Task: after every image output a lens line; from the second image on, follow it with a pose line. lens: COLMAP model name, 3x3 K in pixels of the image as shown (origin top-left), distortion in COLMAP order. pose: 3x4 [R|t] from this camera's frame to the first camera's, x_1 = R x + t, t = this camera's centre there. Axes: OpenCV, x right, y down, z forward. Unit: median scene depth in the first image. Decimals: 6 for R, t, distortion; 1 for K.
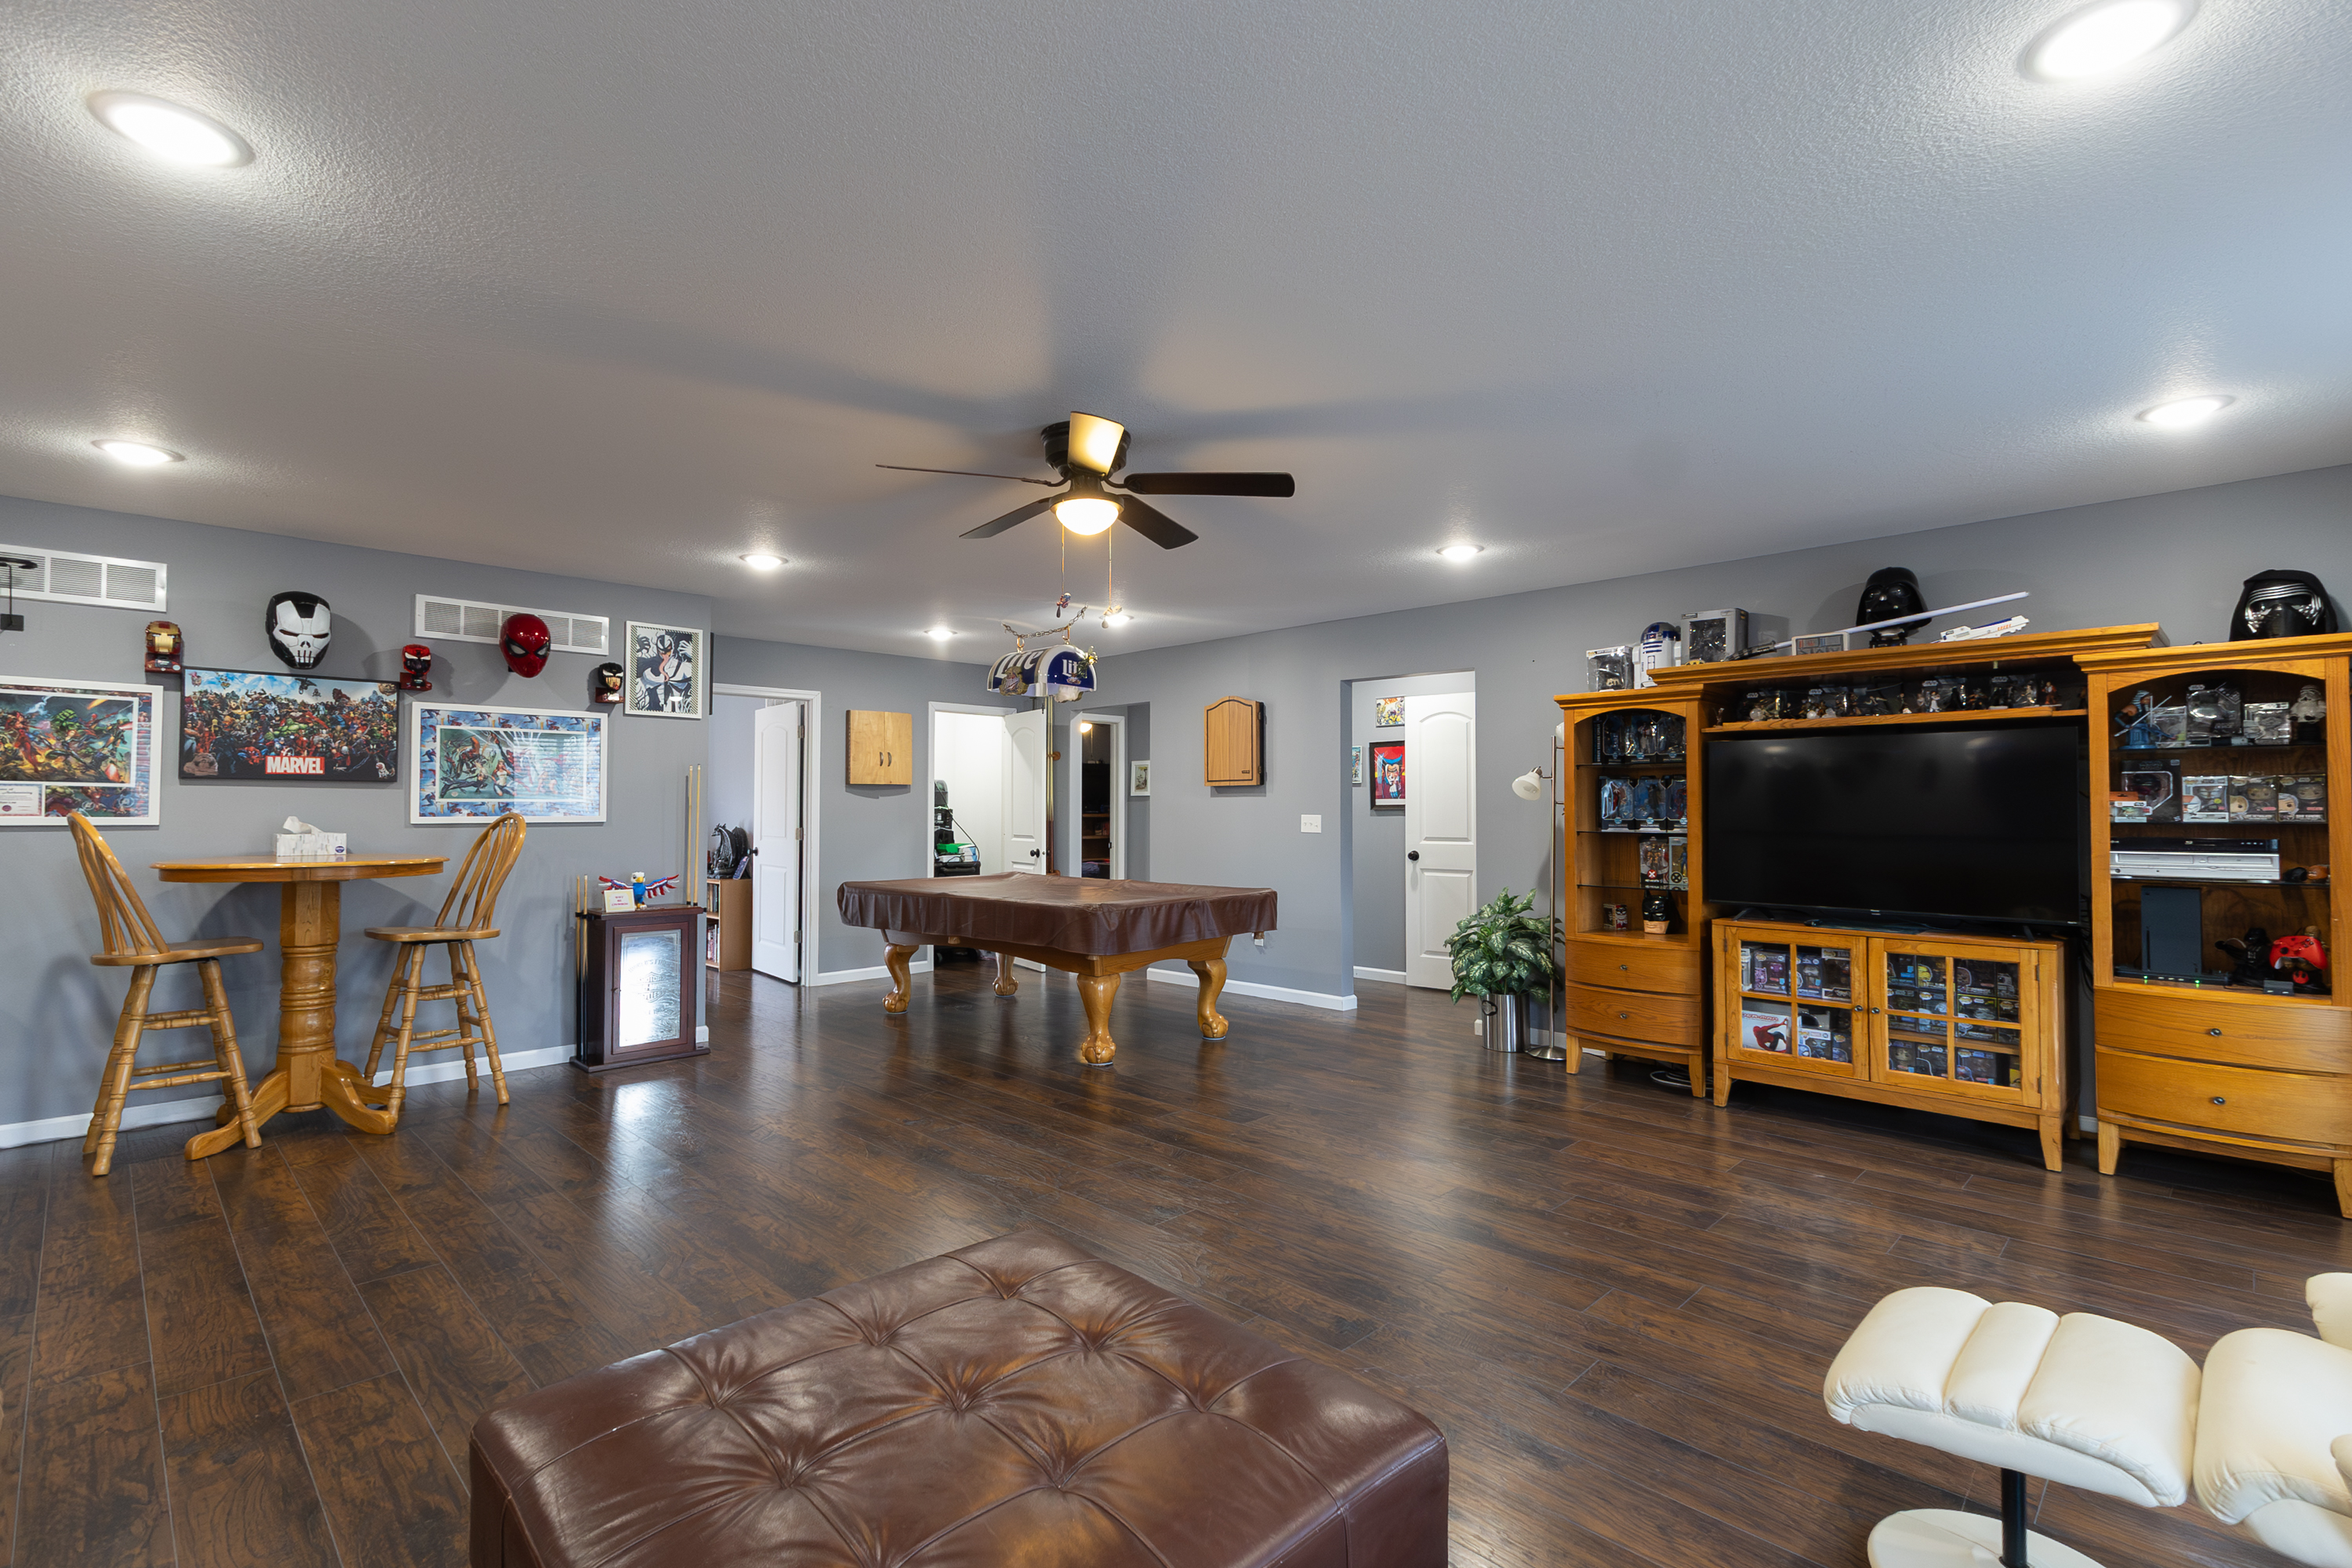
lens RADIAL K [[1079.9, 0, 1187.1], [0, 1079.9, 789.8], [0, 0, 1]] dist [0.003384, -0.000043]
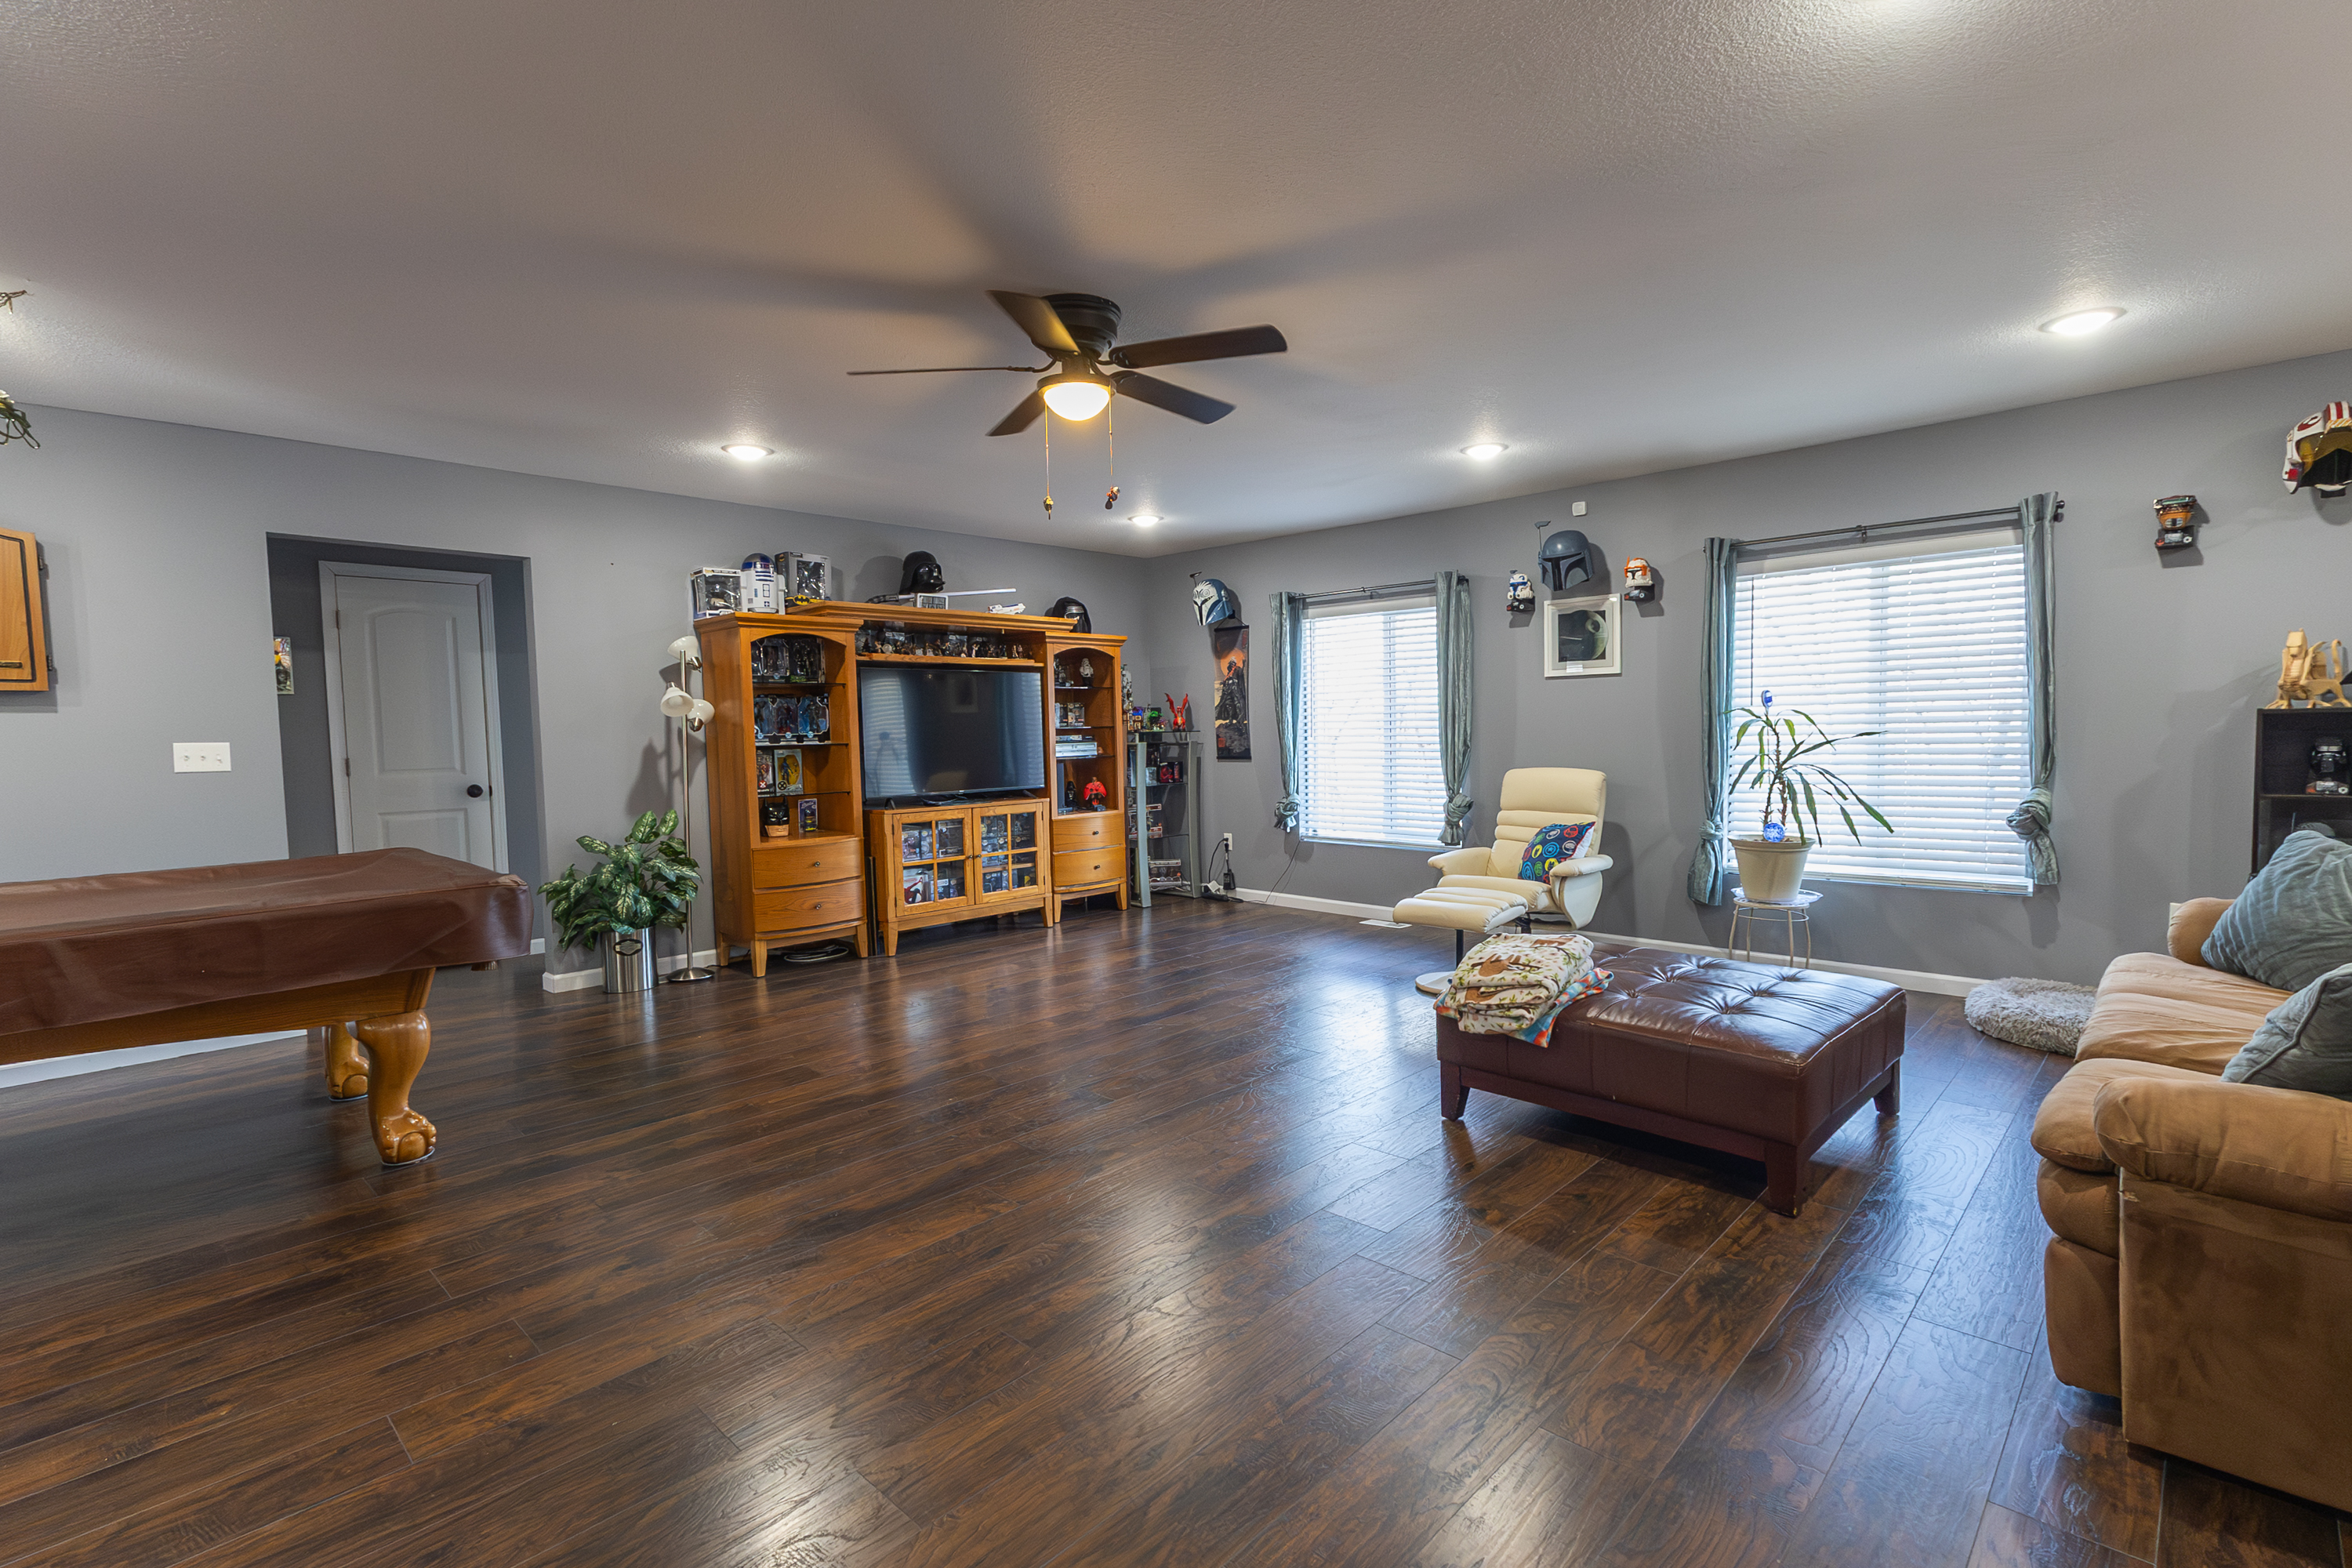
lens RADIAL K [[1079.9, 0, 1188.4], [0, 1079.9, 784.2], [0, 0, 1]] dist [0.003384, -0.000043]
pose [[-0.011631, -0.060987, 0.998071, -0.821243], [-0.002355, 0.998137, 0.060963, 0.012202], [-0.999930, -0.001641, -0.011752, 0.703138]]
